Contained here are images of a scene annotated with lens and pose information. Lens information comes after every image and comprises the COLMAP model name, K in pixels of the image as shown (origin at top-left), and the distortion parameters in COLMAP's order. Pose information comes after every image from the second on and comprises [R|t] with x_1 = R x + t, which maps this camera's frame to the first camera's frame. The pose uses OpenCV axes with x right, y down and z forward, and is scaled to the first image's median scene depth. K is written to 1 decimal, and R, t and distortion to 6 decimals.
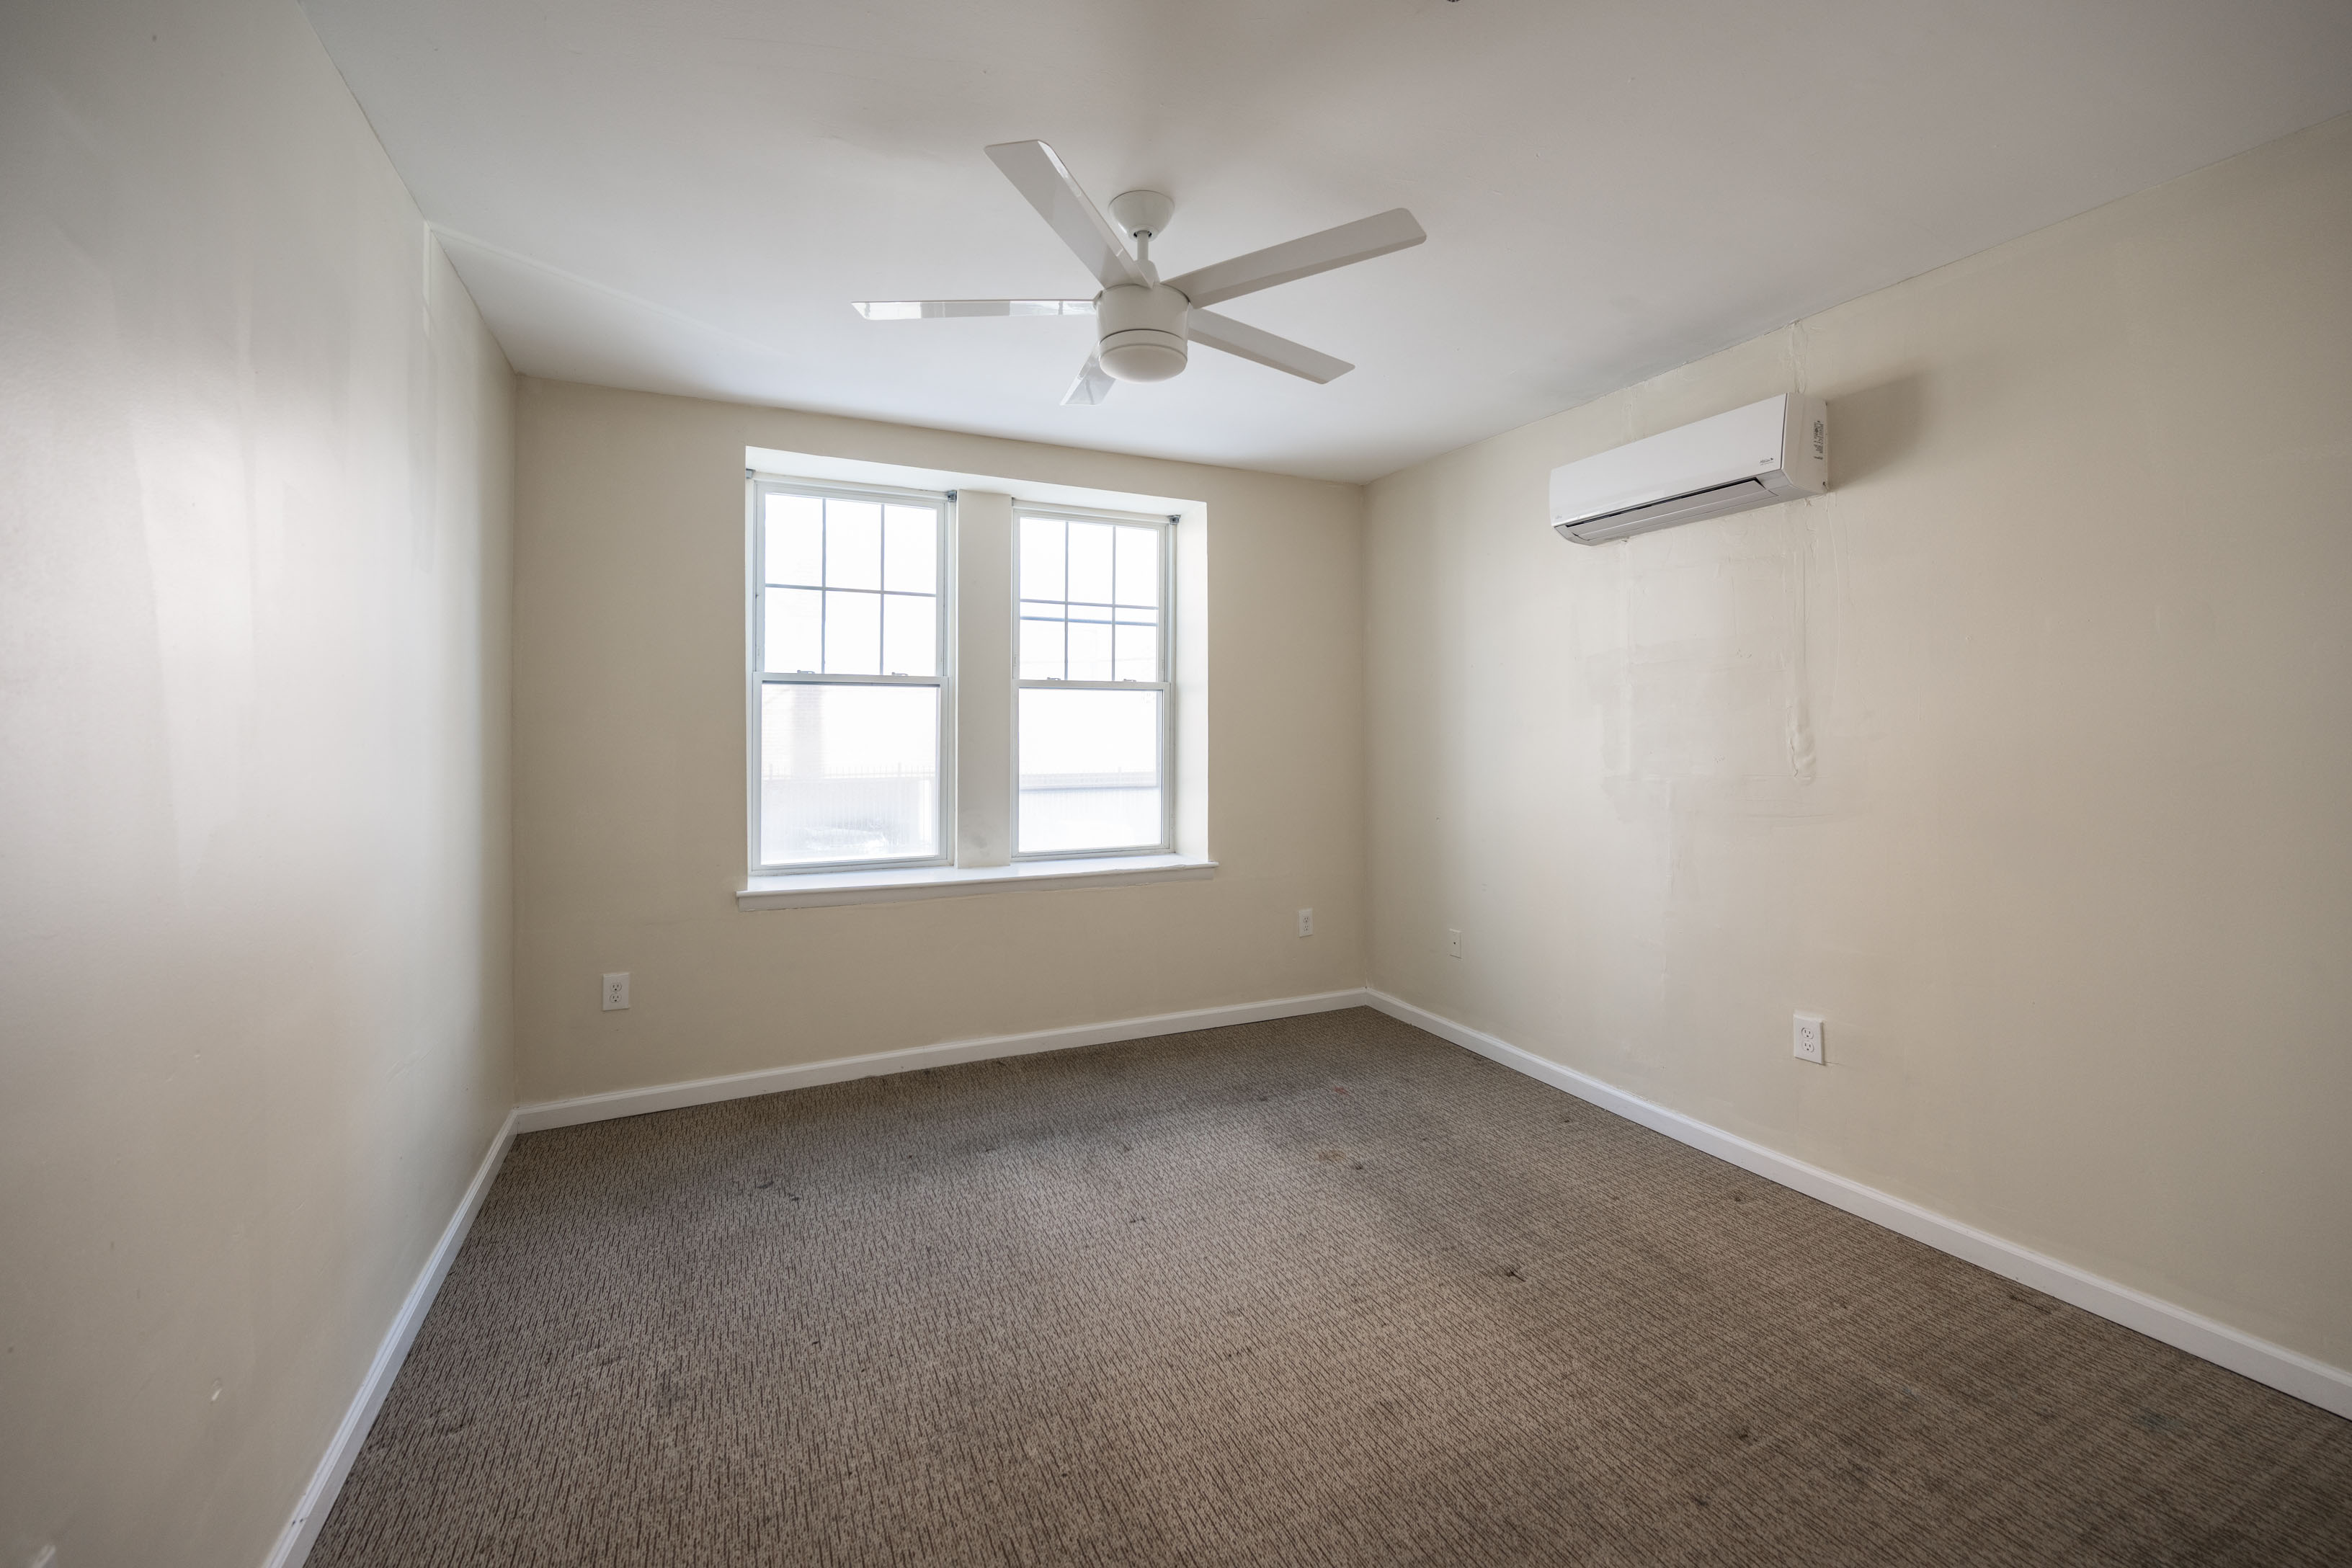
lens RADIAL K [[962.5, 0, 1209.1], [0, 962.5, 721.9], [0, 0, 1]] dist [-0.004070, -0.000570]
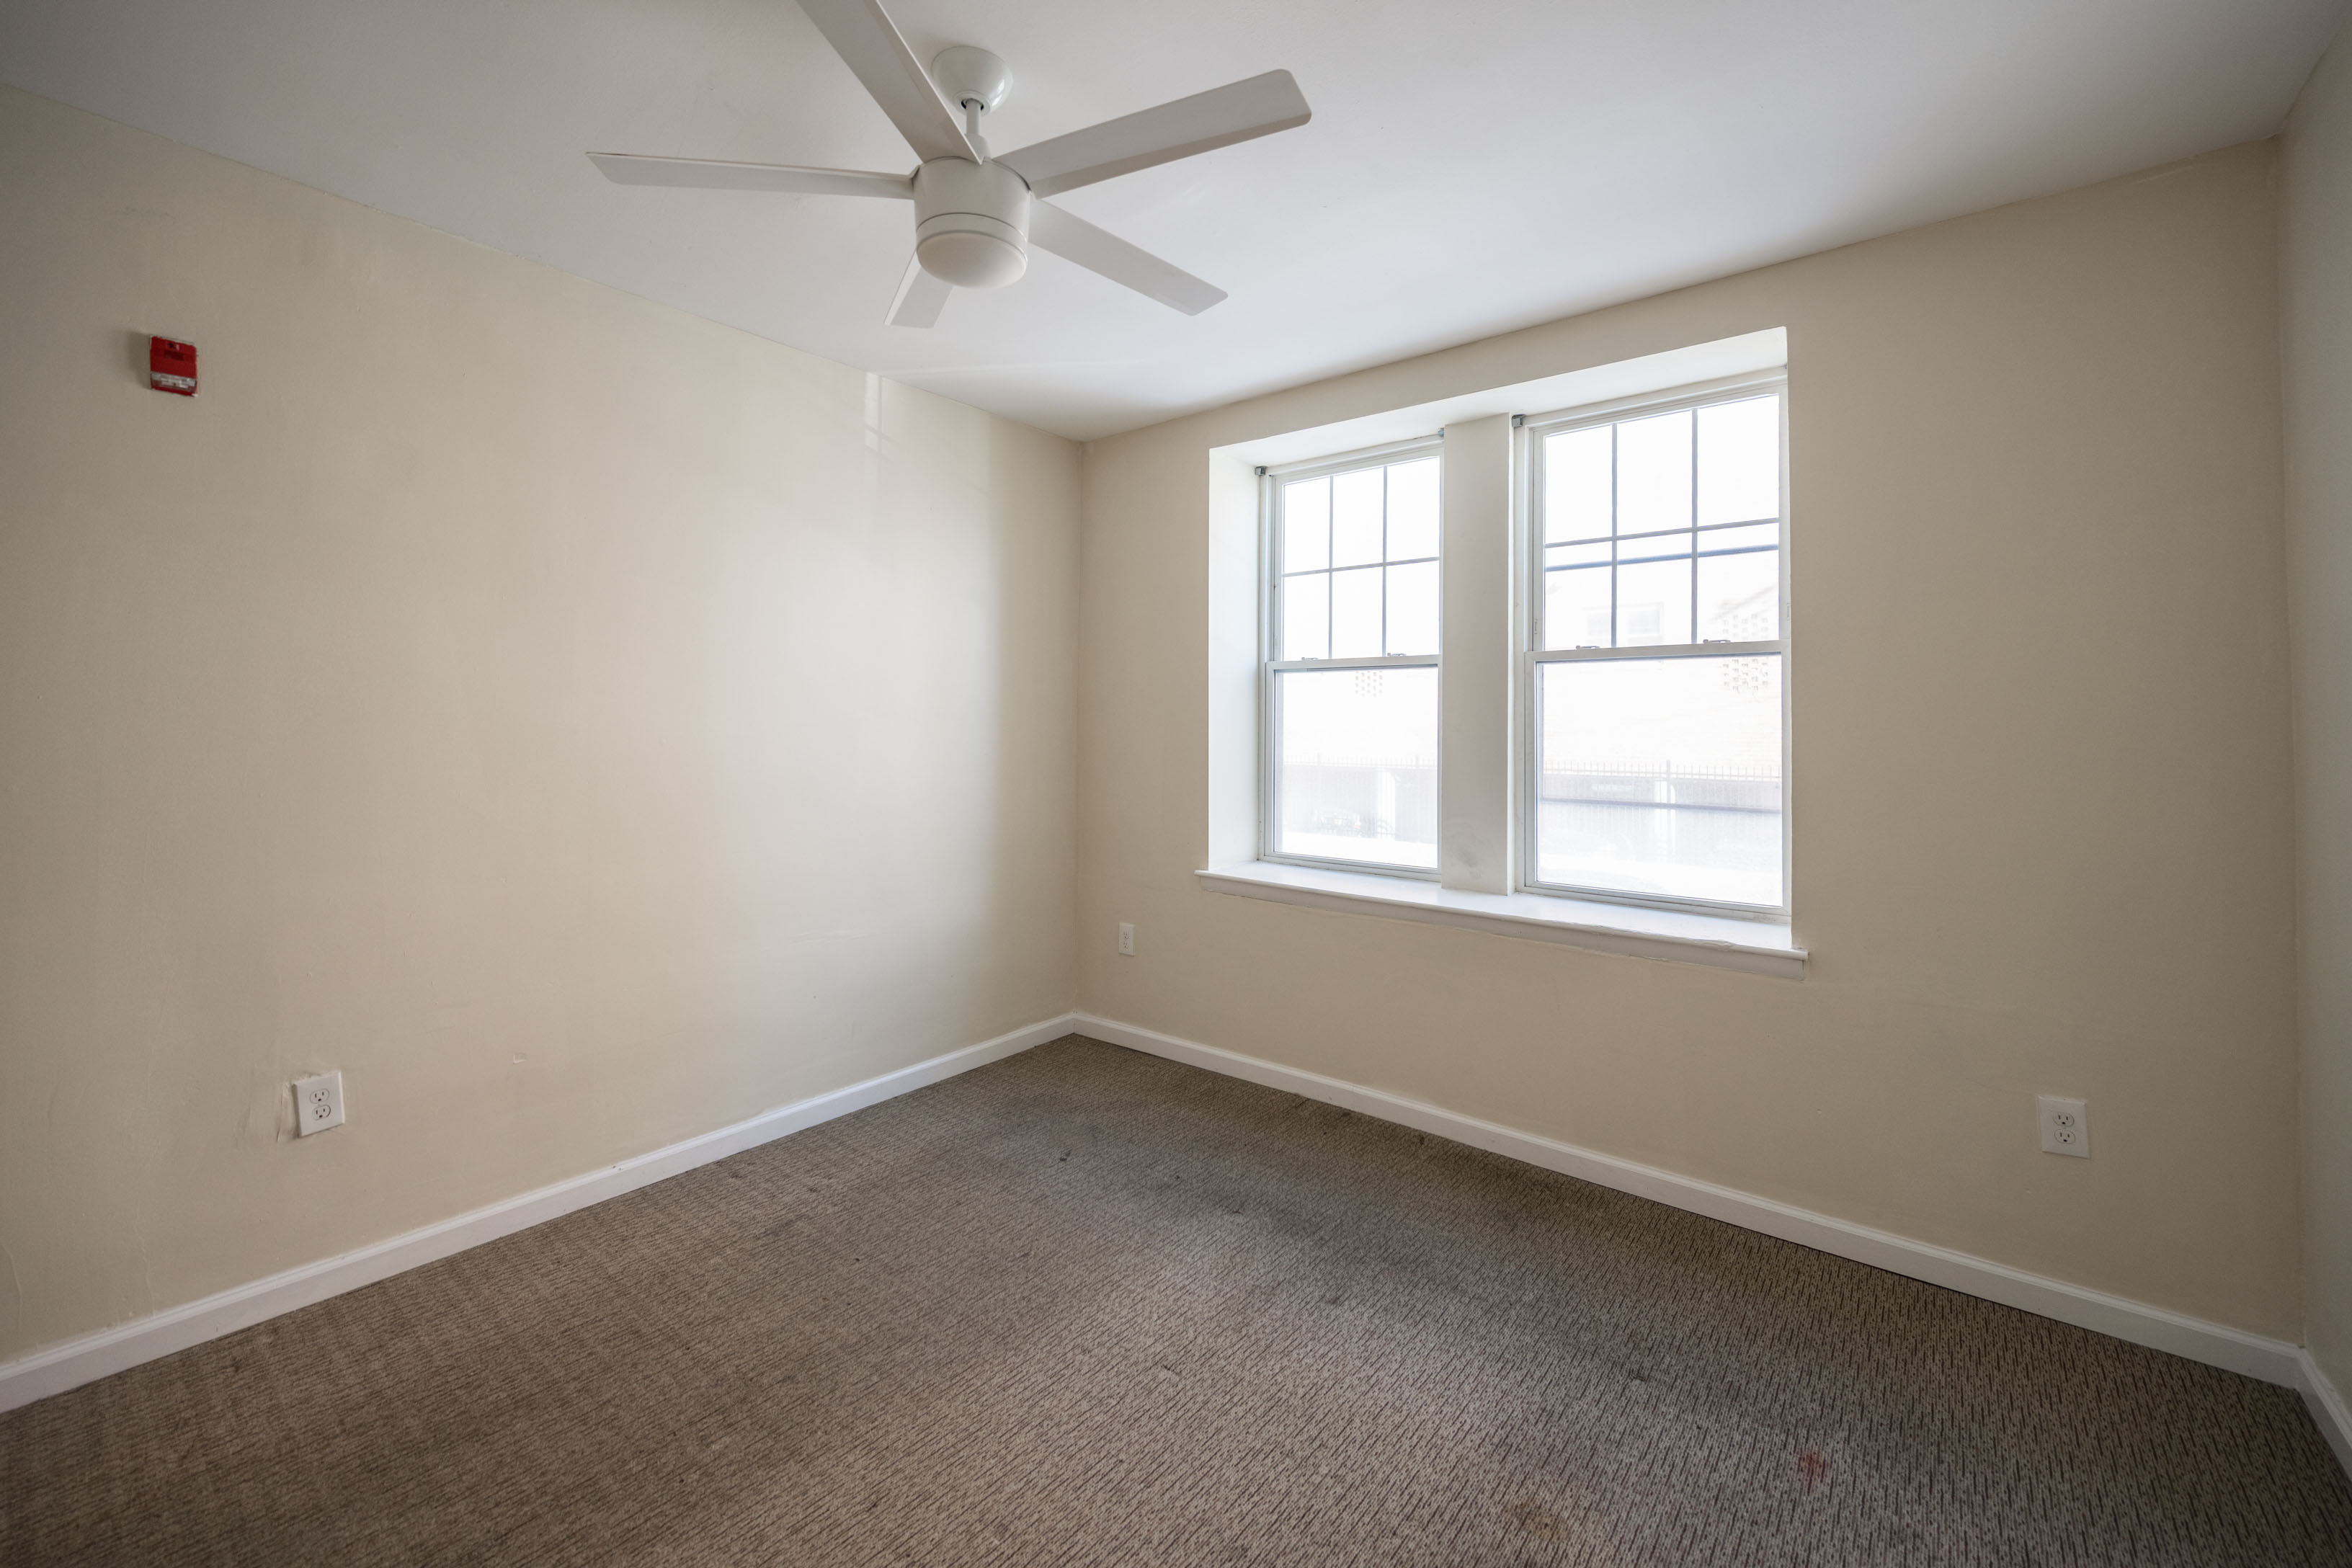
lens RADIAL K [[962.5, 0, 1120.7], [0, 962.5, 711.9], [0, 0, 1]] dist [-0.004070, -0.000570]
pose [[0.396572, -0.005752, -0.917986, 0.391318], [0.006689, 0.999972, -0.003375, 0.003449], [0.917979, -0.004802, 0.396599, 0.434114]]
